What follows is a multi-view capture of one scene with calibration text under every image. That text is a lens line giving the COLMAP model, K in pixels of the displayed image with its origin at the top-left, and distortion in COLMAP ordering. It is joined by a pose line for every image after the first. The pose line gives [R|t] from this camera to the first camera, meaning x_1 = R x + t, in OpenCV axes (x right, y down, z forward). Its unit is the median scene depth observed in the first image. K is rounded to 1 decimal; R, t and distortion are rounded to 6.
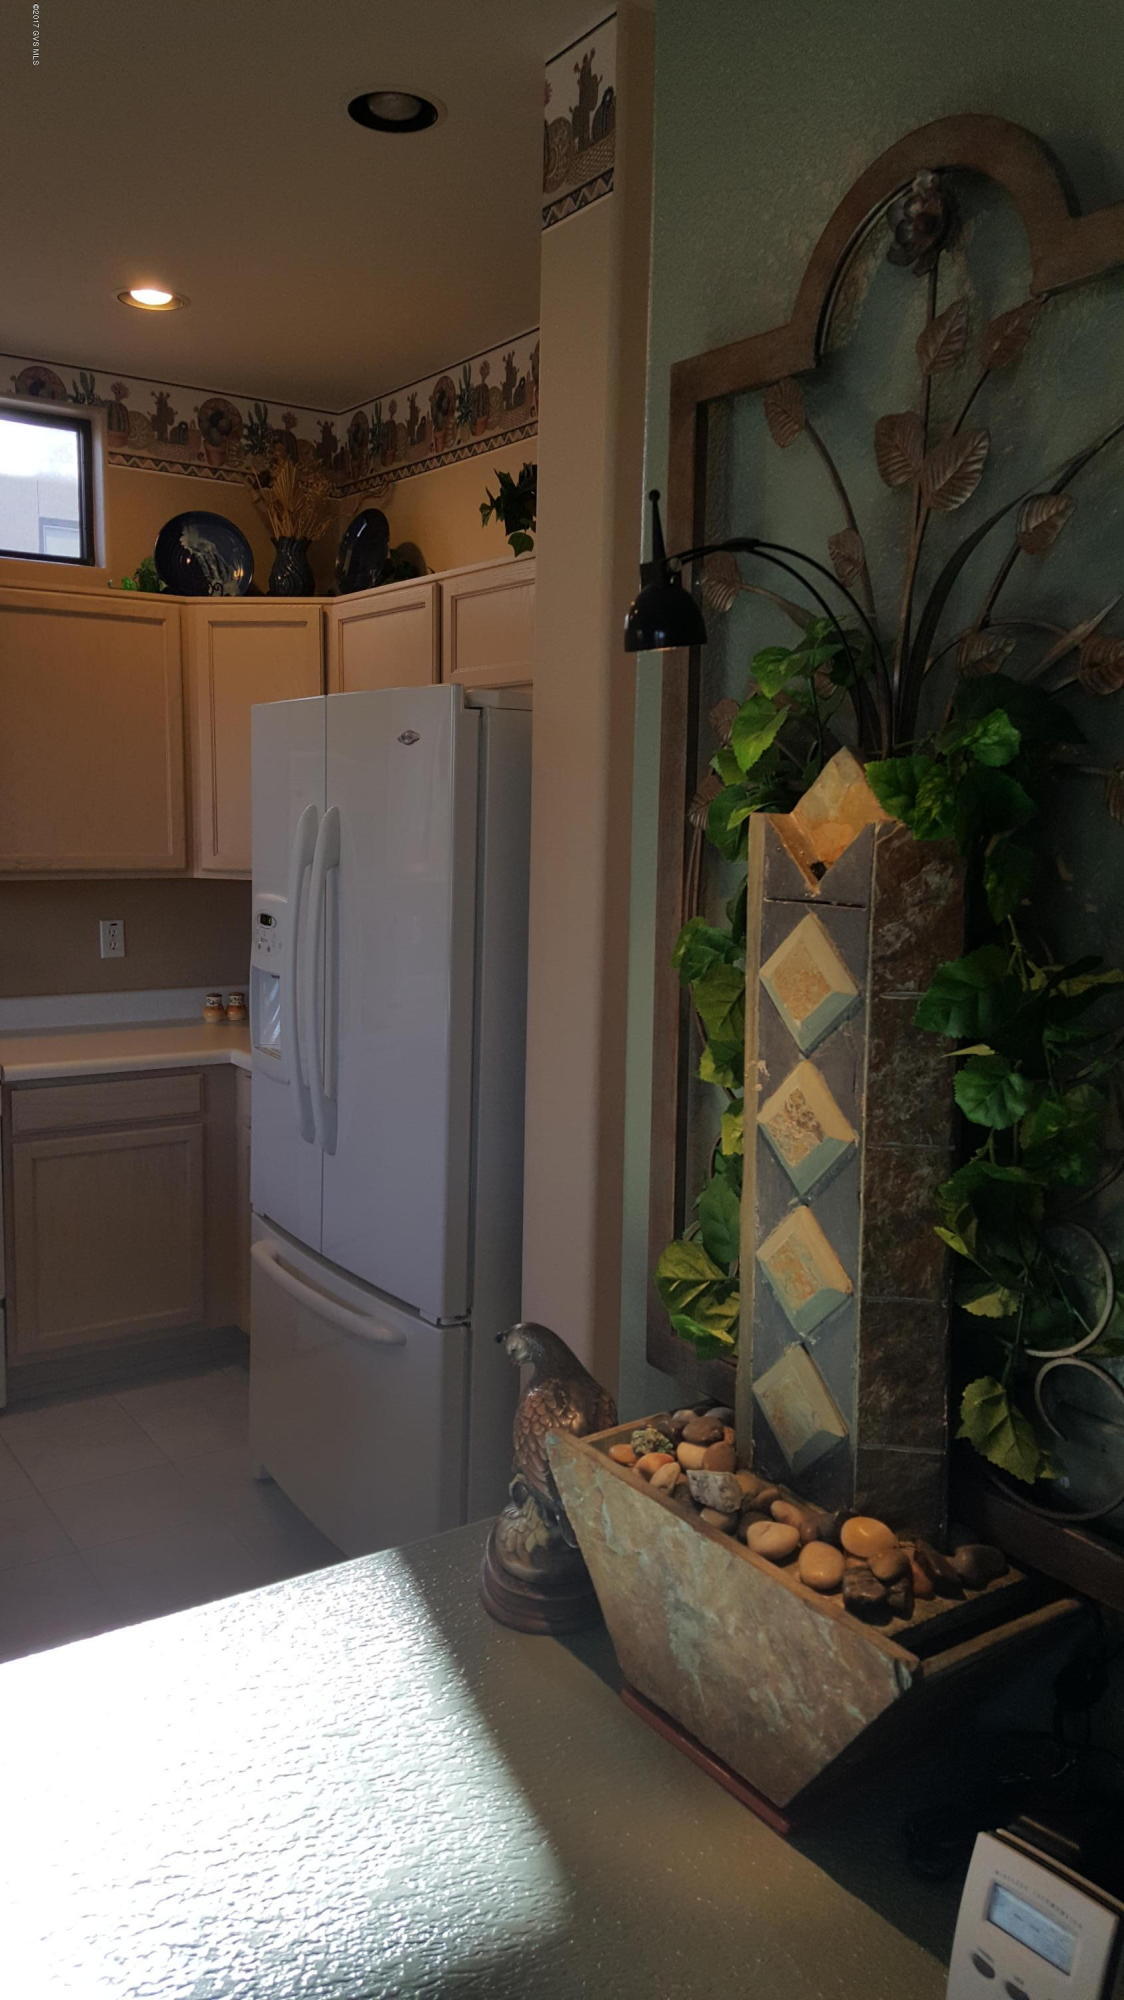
lens RADIAL K [[1493.5, 0, 562.0], [0, 1493.5, 1000.0], [0, 0, 1]] dist [0.151735, -0.299416]
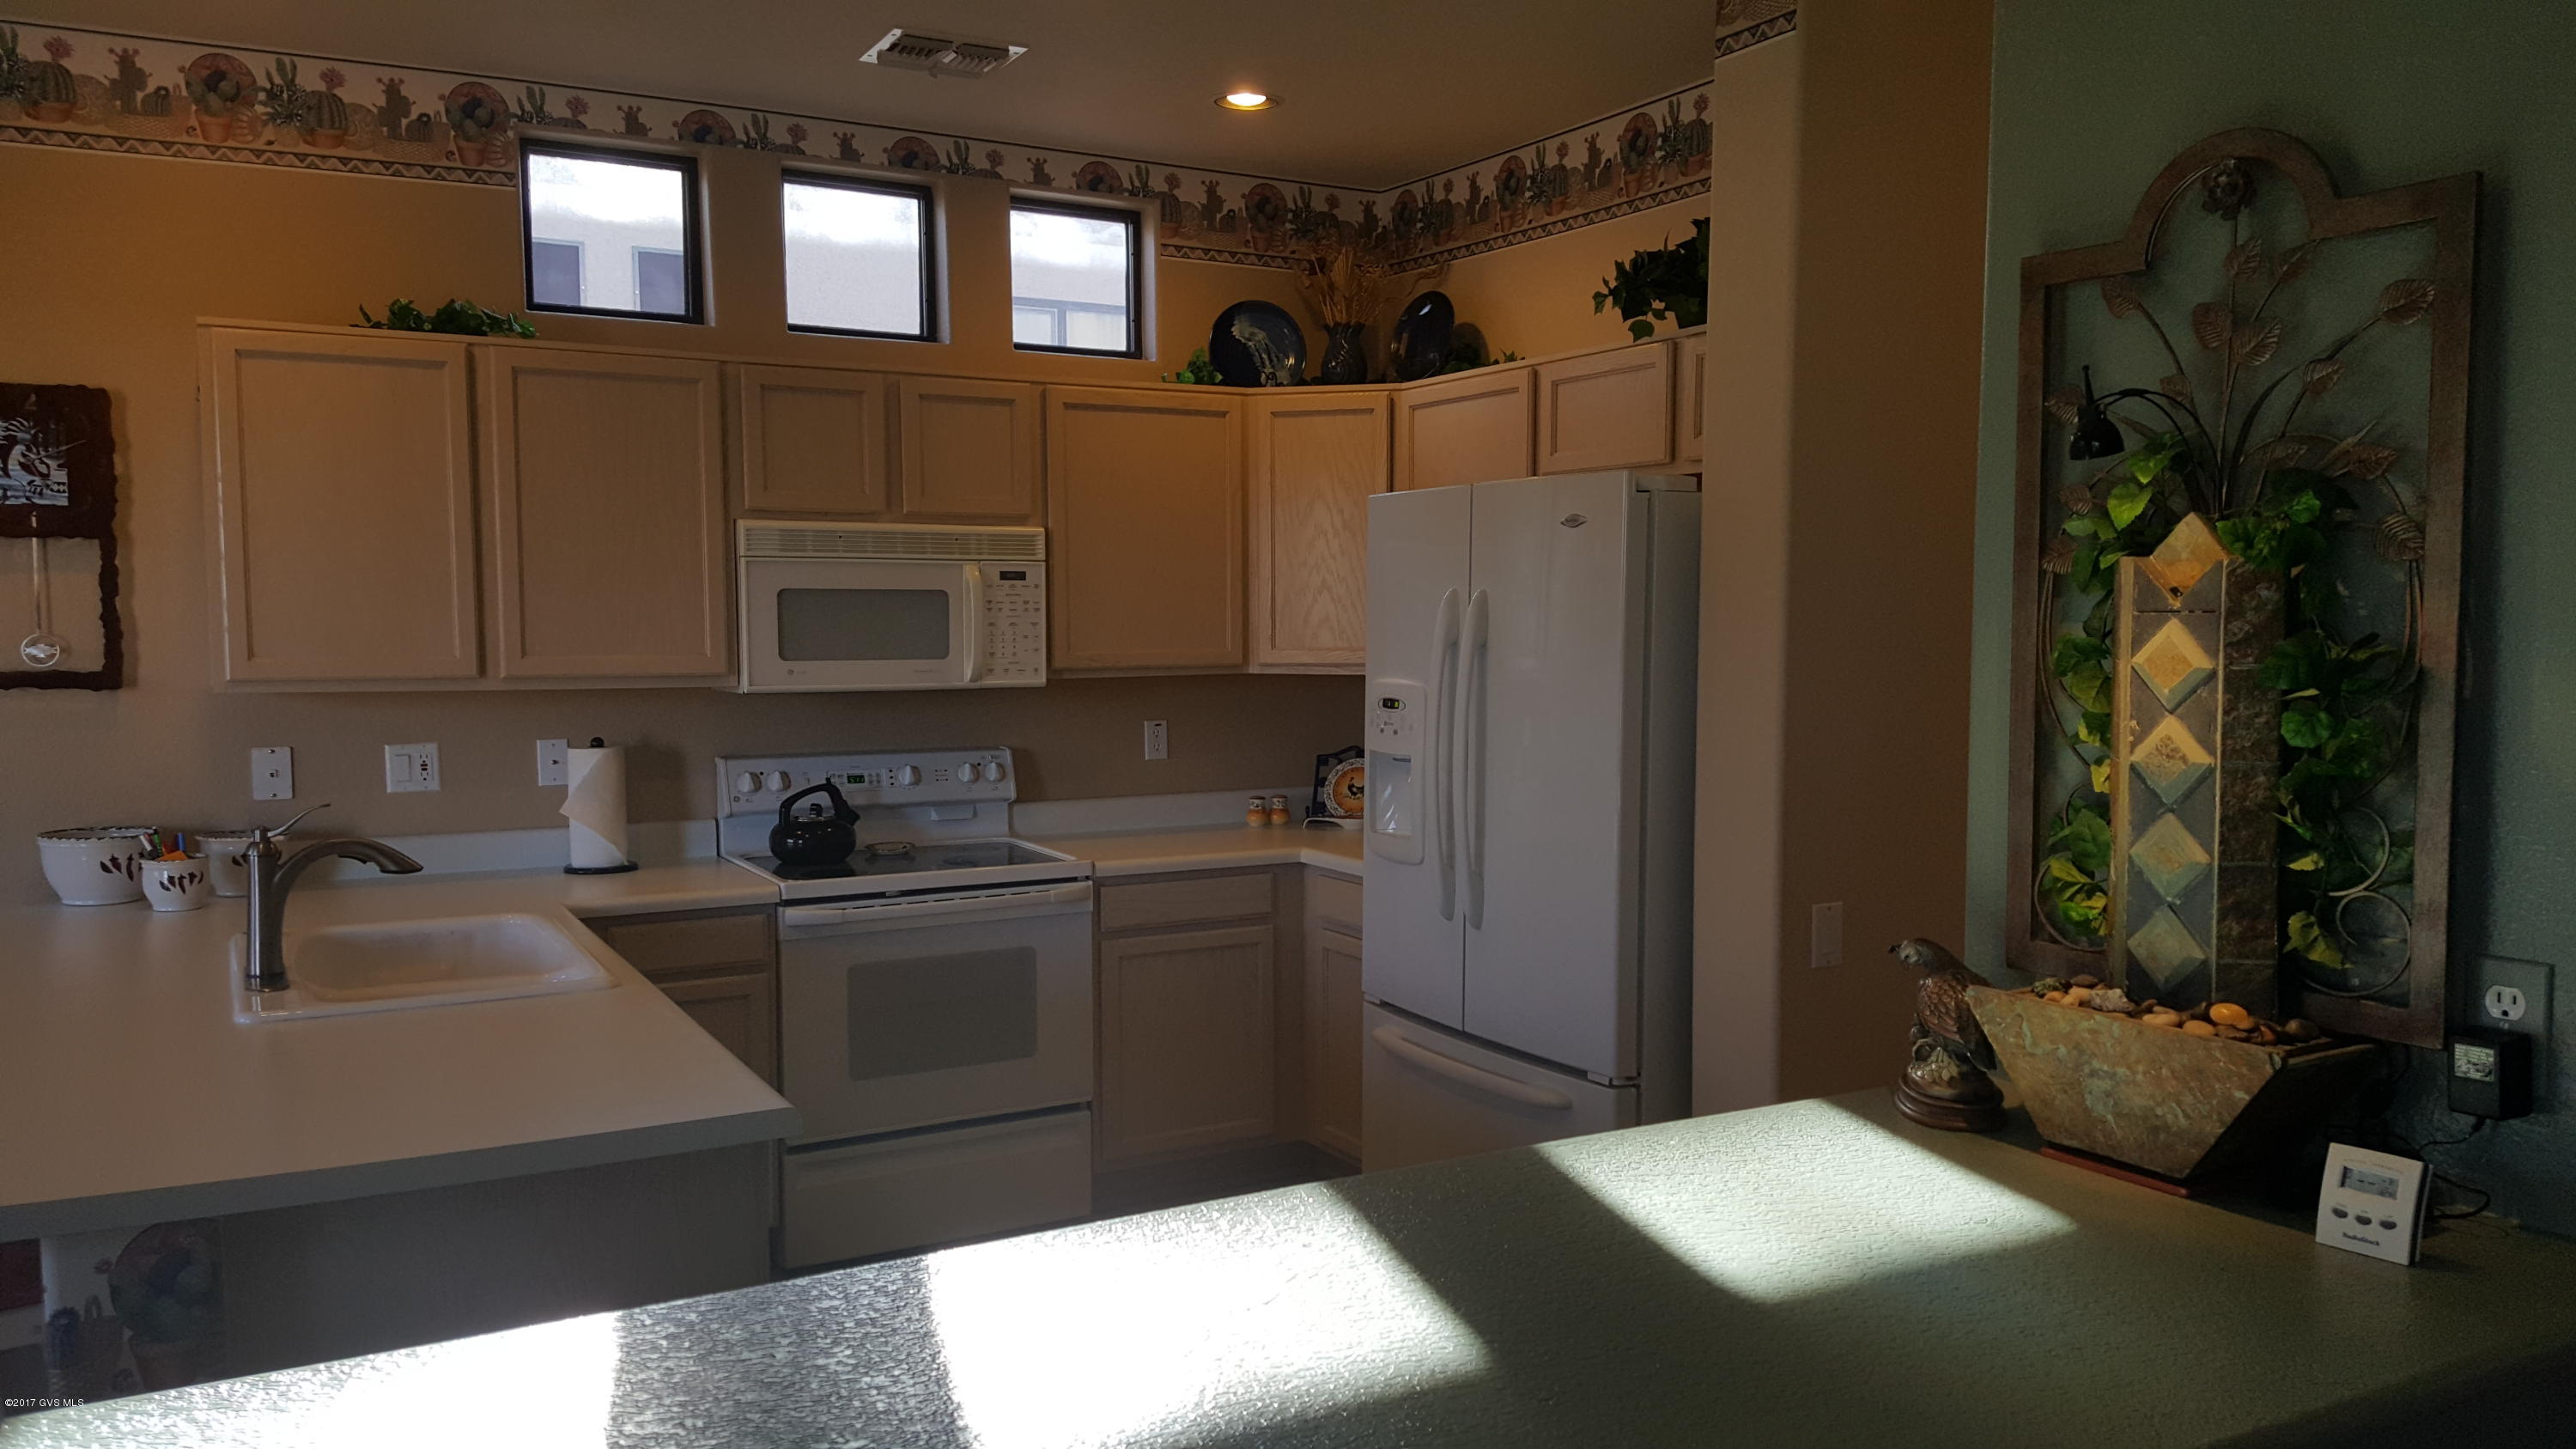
lens RADIAL K [[1924.0, 0, 1298.7], [0, 1924.0, 737.3], [0, 0, 1]] dist [0.151735, -0.299416]
pose [[0.997035, -0.014273, -0.075620, -0.532632], [0.009502, 0.997963, -0.063081, 0.166753], [0.076367, 0.062175, 0.995139, -0.982188]]
